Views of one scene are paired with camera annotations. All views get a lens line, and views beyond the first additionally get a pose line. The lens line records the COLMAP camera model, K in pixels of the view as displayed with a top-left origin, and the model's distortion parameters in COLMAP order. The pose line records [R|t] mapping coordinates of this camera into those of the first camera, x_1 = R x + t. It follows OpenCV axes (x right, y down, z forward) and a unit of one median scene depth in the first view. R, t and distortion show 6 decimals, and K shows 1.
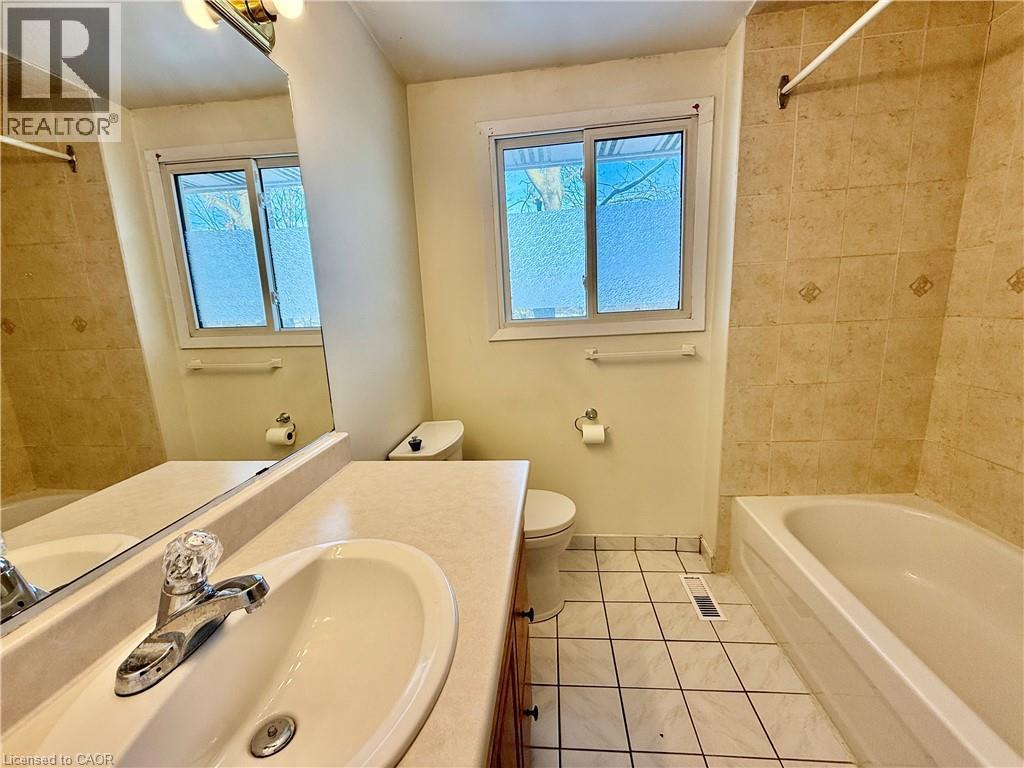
lens RADIAL K [[407.9, 0, 513.5], [0, 407.9, 382.6], [0, 0, 1]] dist [-0.007102, 0.000083]
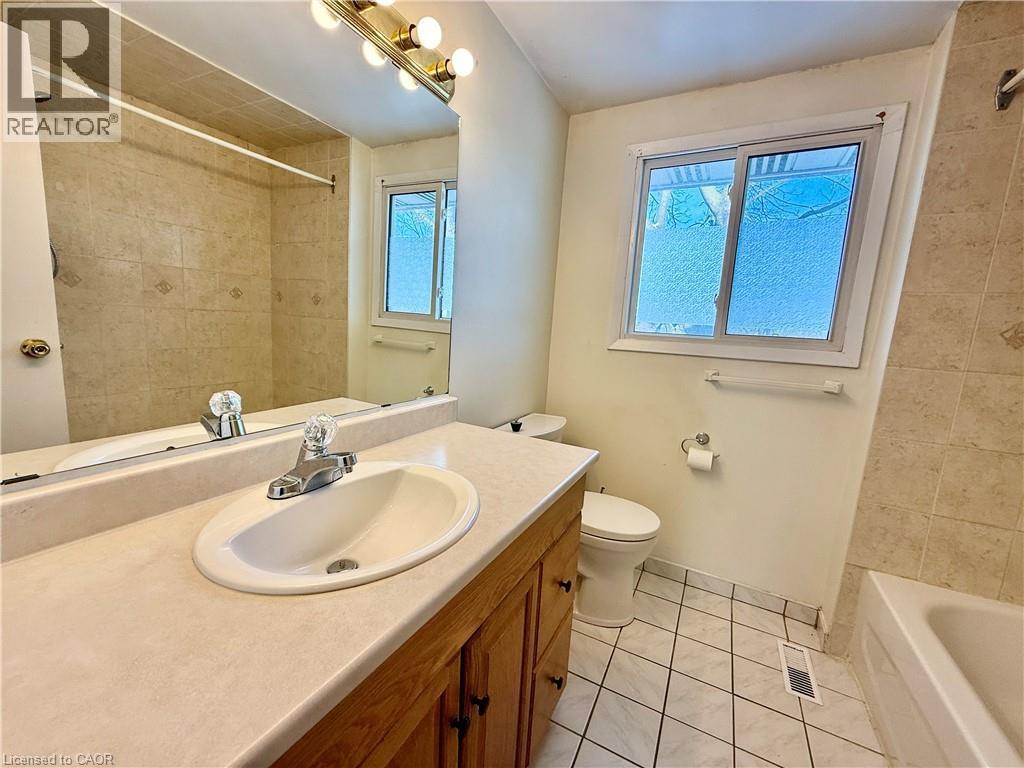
lens RADIAL K [[407.9, 0, 511.2], [0, 407.9, 381.3], [0, 0, 1]] dist [-0.007102, 0.000083]
pose [[0.918101, 0.157702, -0.363622, 0.118505], [-0.174698, 0.984521, -0.014104, 0.041759], [0.355769, 0.076473, 0.931440, -0.058284]]
